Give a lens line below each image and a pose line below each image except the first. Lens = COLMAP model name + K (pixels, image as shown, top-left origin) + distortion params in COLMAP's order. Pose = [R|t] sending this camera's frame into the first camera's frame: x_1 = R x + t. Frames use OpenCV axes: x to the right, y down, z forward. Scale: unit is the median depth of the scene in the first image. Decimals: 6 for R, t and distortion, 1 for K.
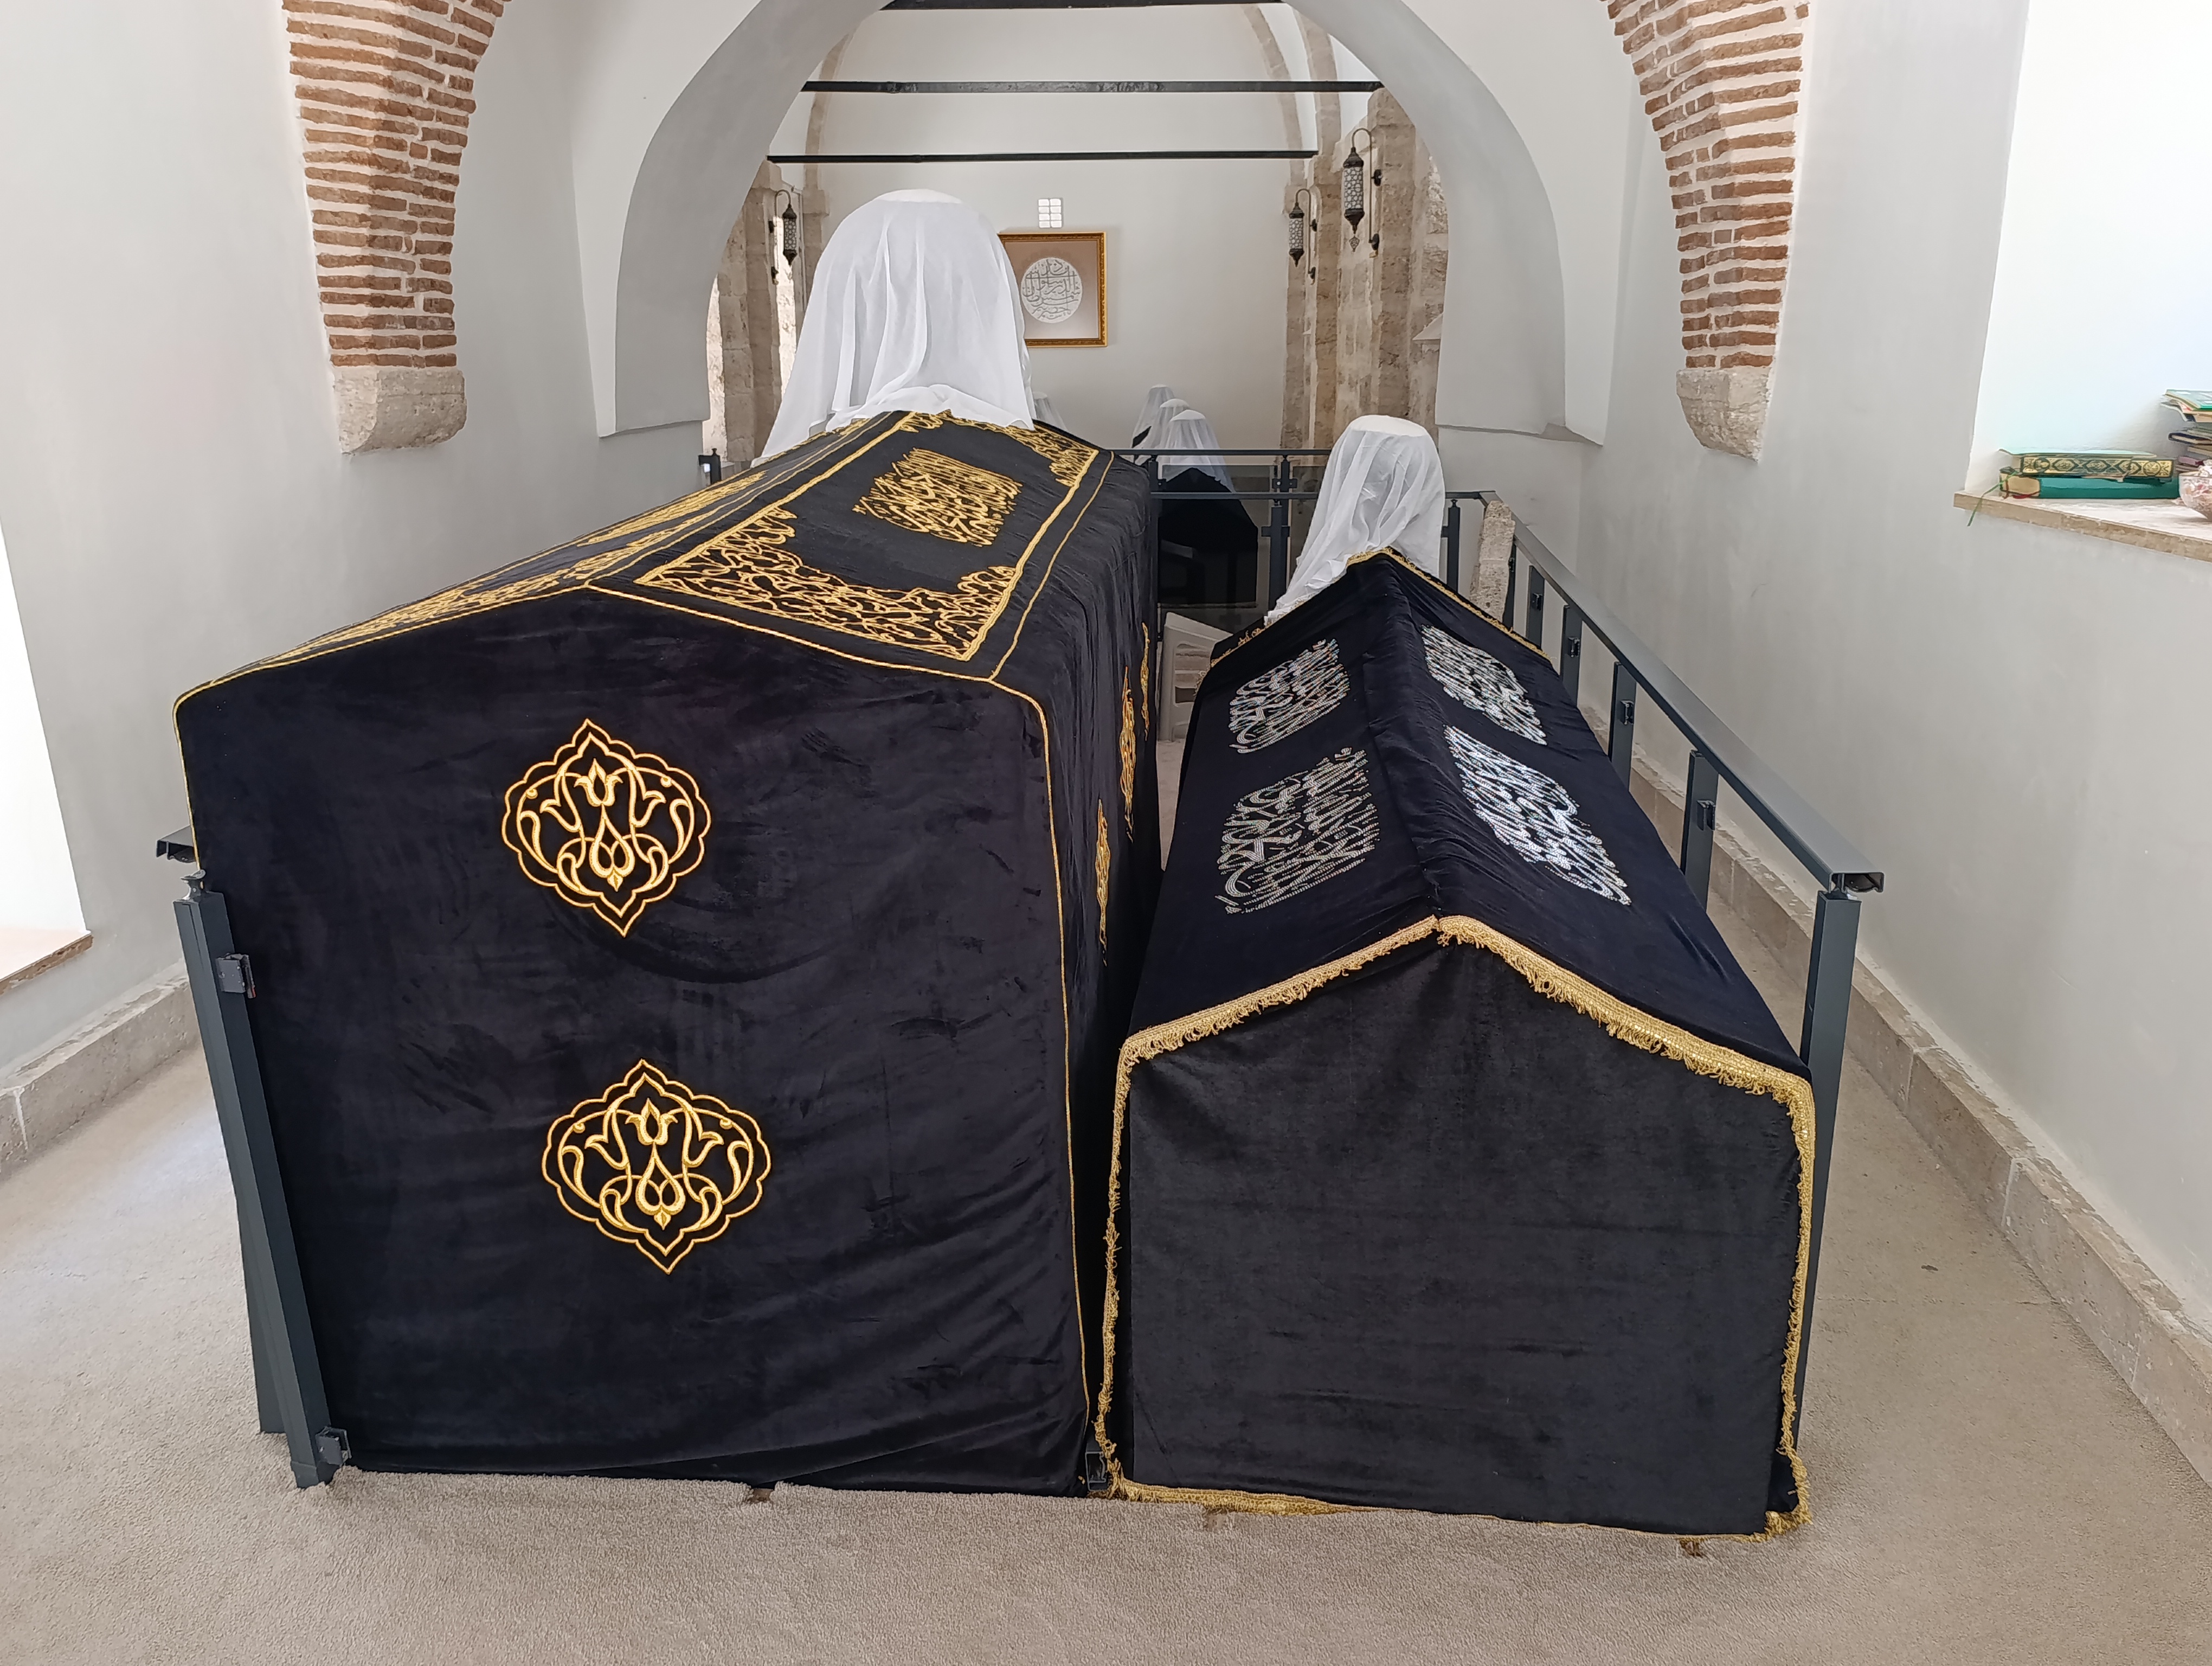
lens RADIAL K [[1835.2, 0, 1106.0], [0, 1835.2, 833.0], [0, 0, 1]] dist [0.085661, -0.166958]
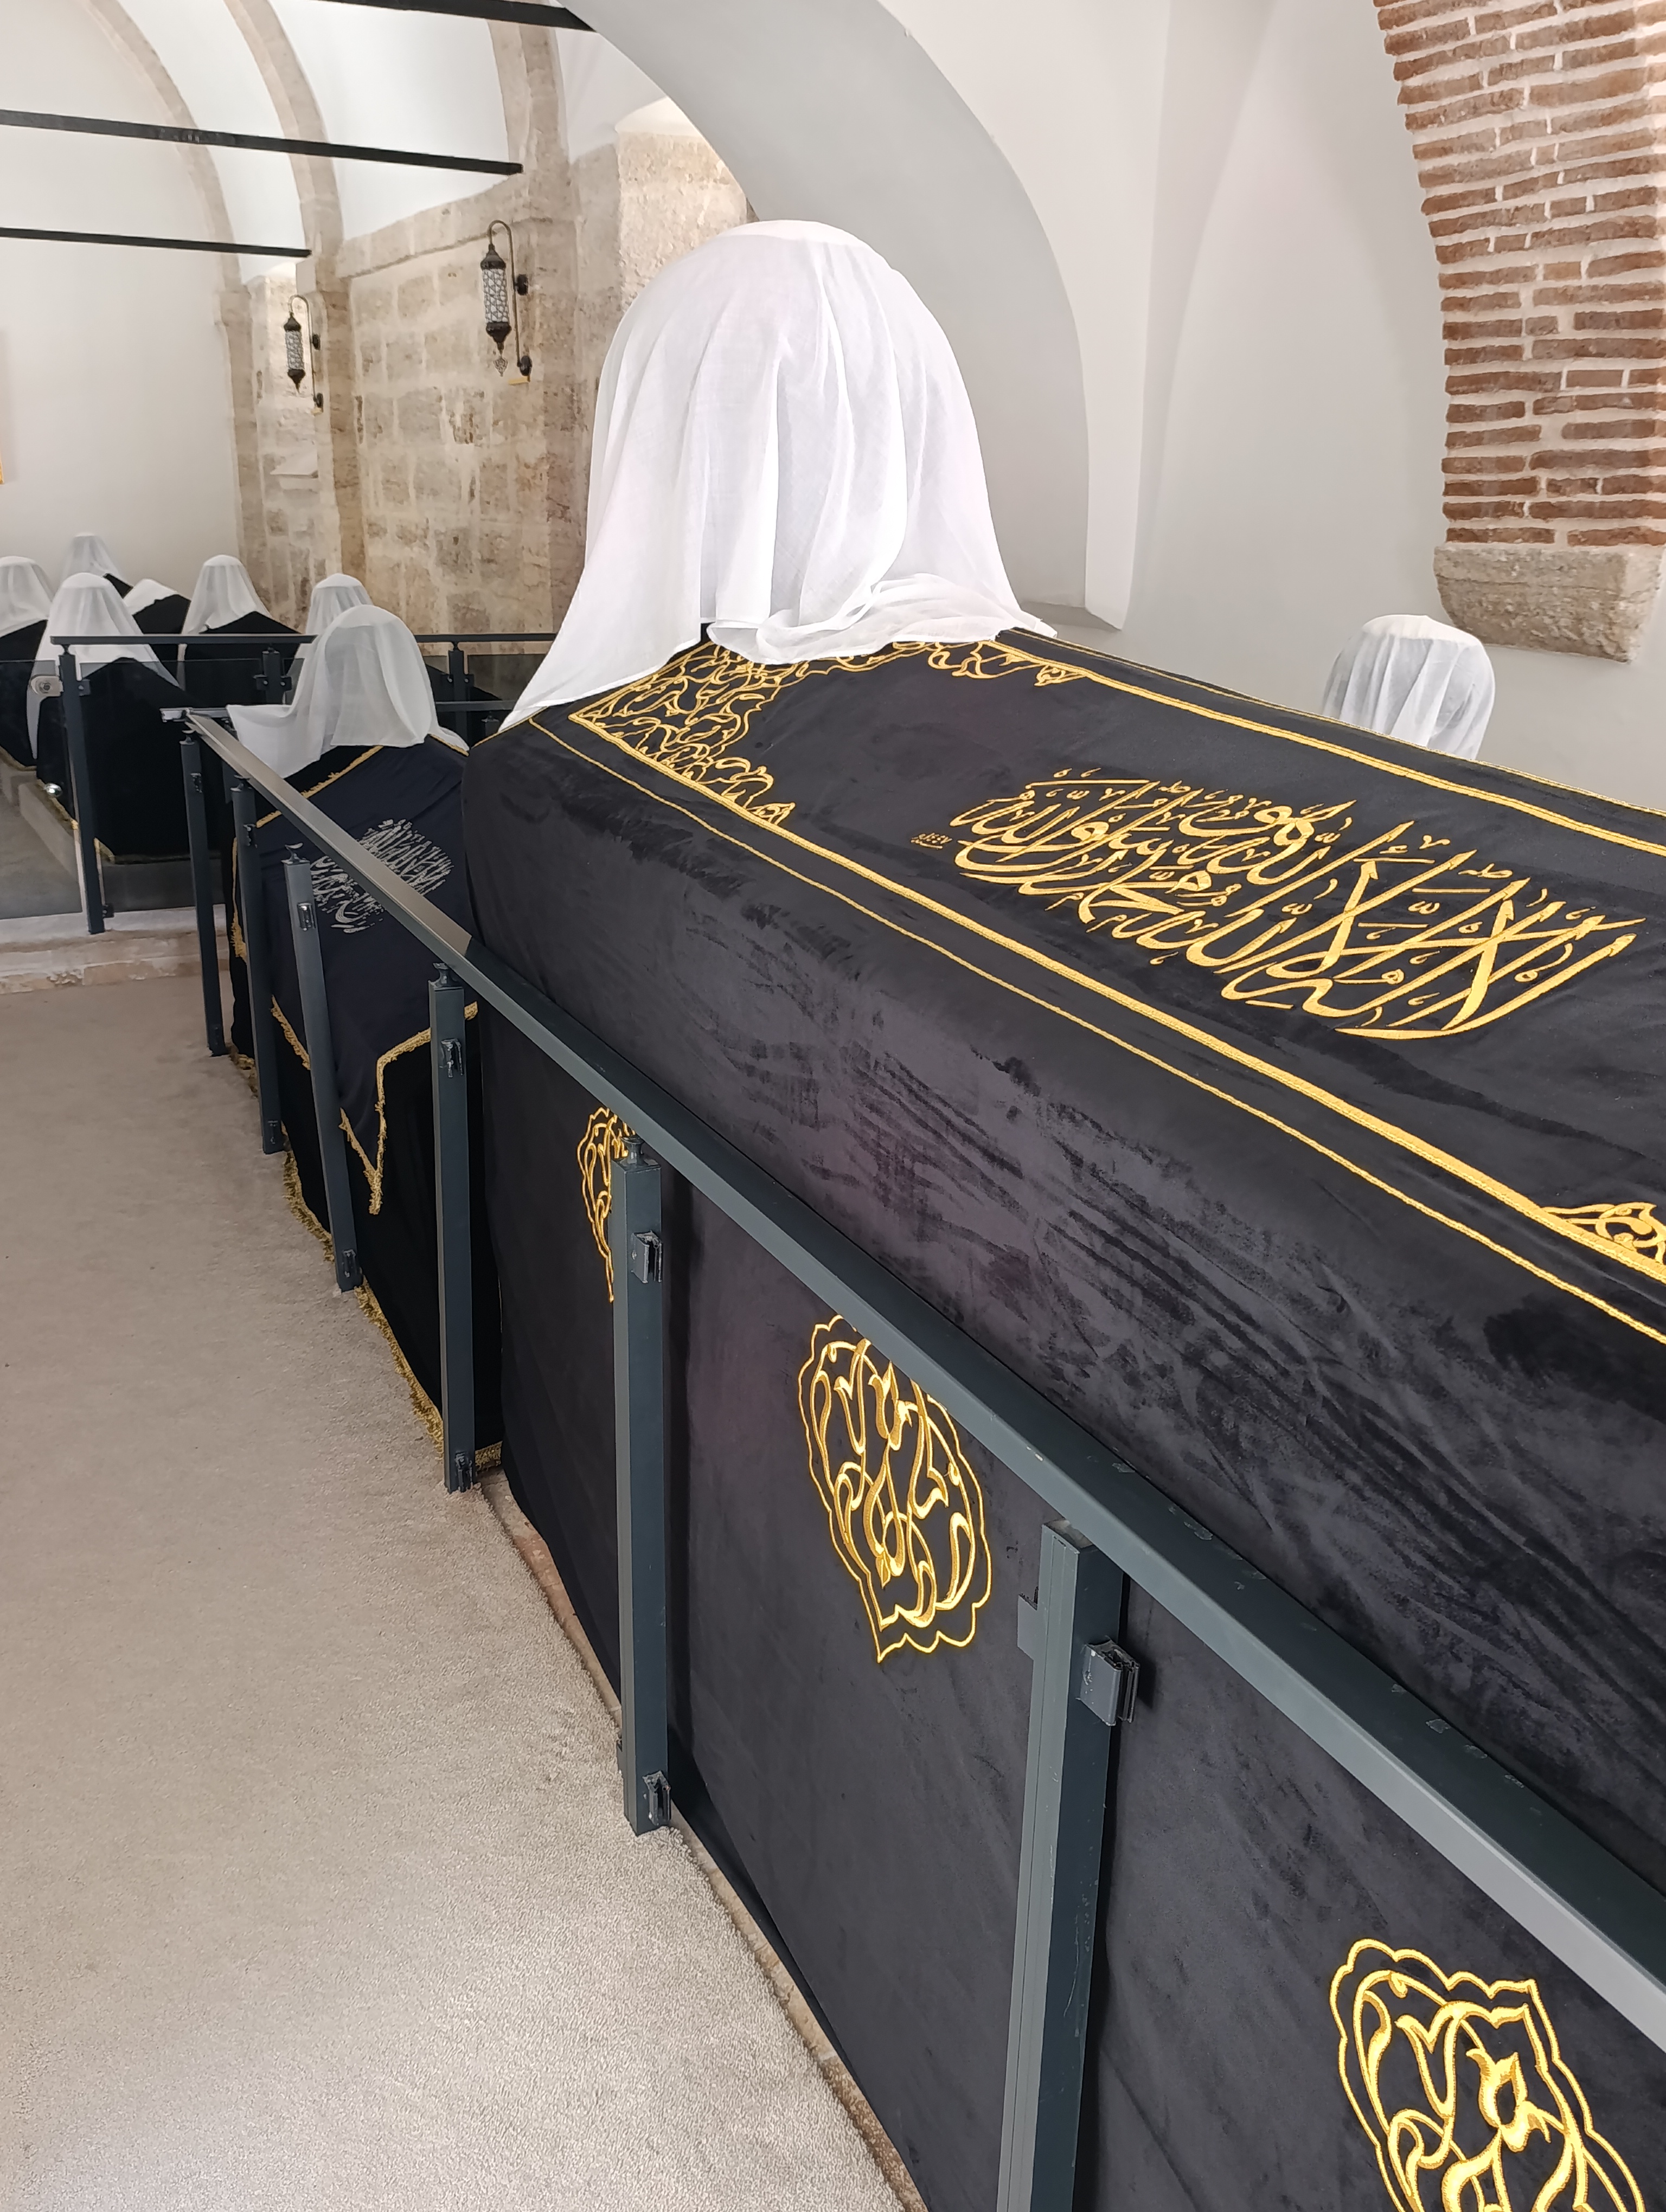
lens RADIAL K [[1835.2, 0, 833.0], [0, 1835.2, 1106.0], [0, 0, 1]] dist [0.085661, -0.166958]
pose [[0.870248, -0.138959, 0.472609, -0.796104], [0.108423, 0.989894, 0.091406, -0.260604], [-0.480534, -0.028304, 0.876519, 0.972376]]
